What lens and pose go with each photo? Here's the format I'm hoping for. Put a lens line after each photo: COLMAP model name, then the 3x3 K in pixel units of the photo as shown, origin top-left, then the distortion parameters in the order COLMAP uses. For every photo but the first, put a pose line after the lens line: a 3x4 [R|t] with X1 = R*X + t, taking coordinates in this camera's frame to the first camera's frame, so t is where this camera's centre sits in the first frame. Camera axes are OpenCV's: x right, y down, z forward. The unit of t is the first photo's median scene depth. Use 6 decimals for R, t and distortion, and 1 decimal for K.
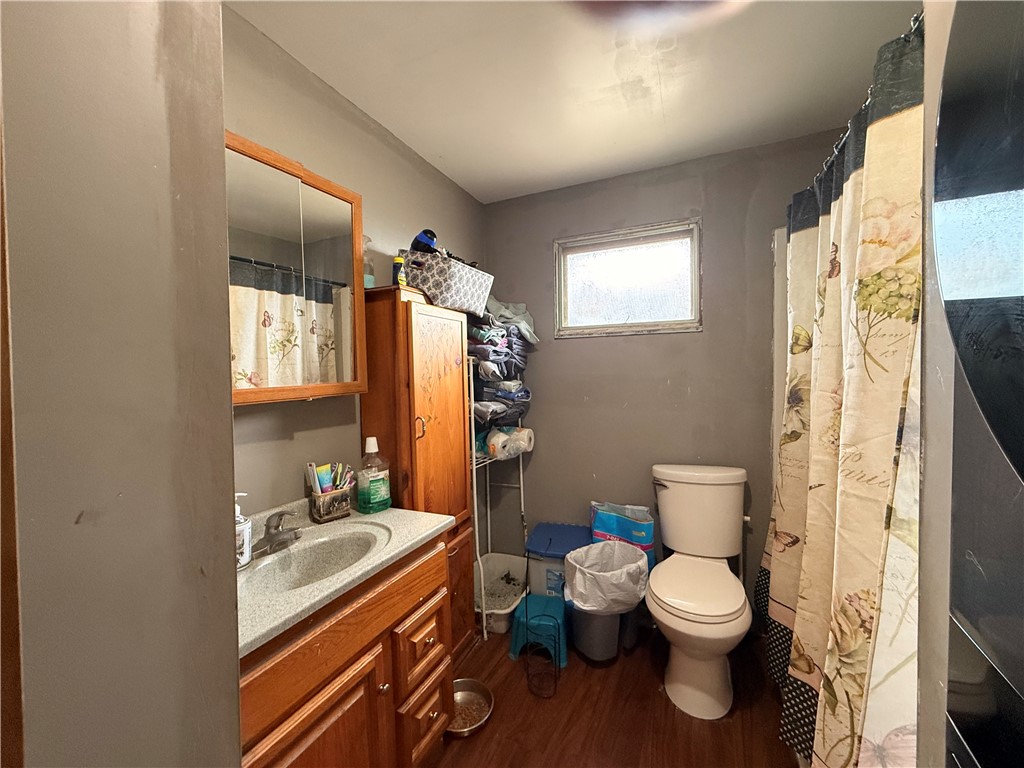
lens RADIAL K [[406.0, 0, 510.3], [0, 406.0, 383.3], [0, 0, 1]] dist [-0.001831, -0.000043]
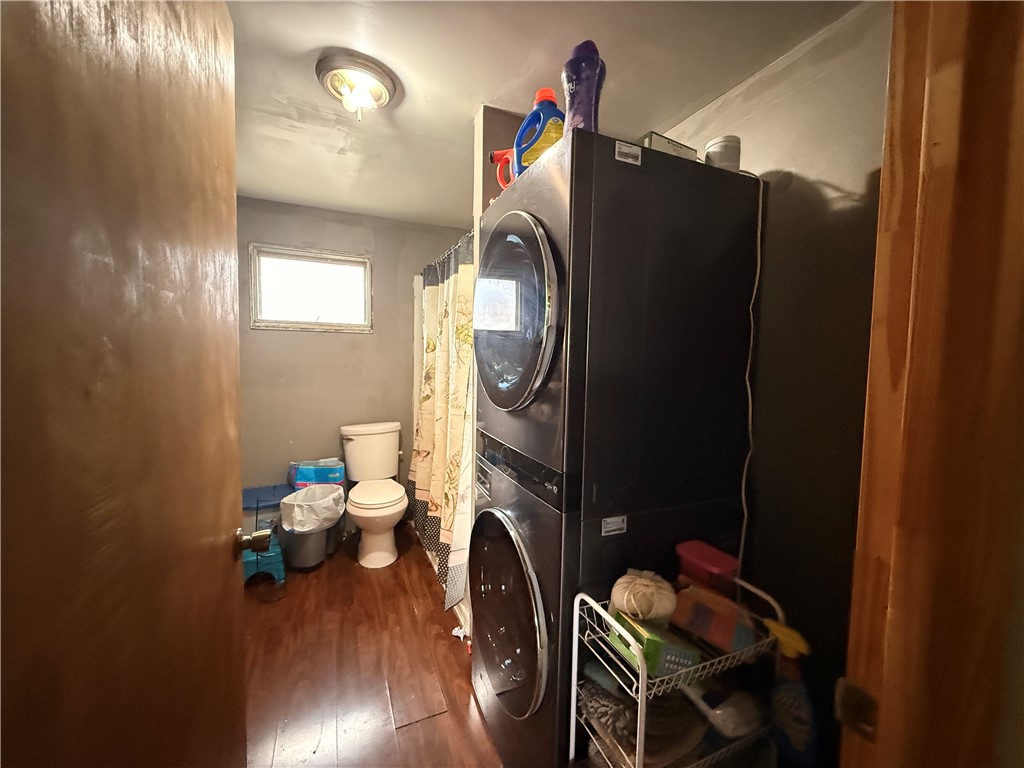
lens RADIAL K [[406.0, 0, 510.3], [0, 406.0, 383.3], [0, 0, 1]] dist [-0.001831, -0.000043]
pose [[0.652443, -0.021080, 0.757545, -0.381734], [-0.006724, 0.999413, 0.033602, 0.000672], [-0.757808, -0.027017, 0.651918, -0.412184]]
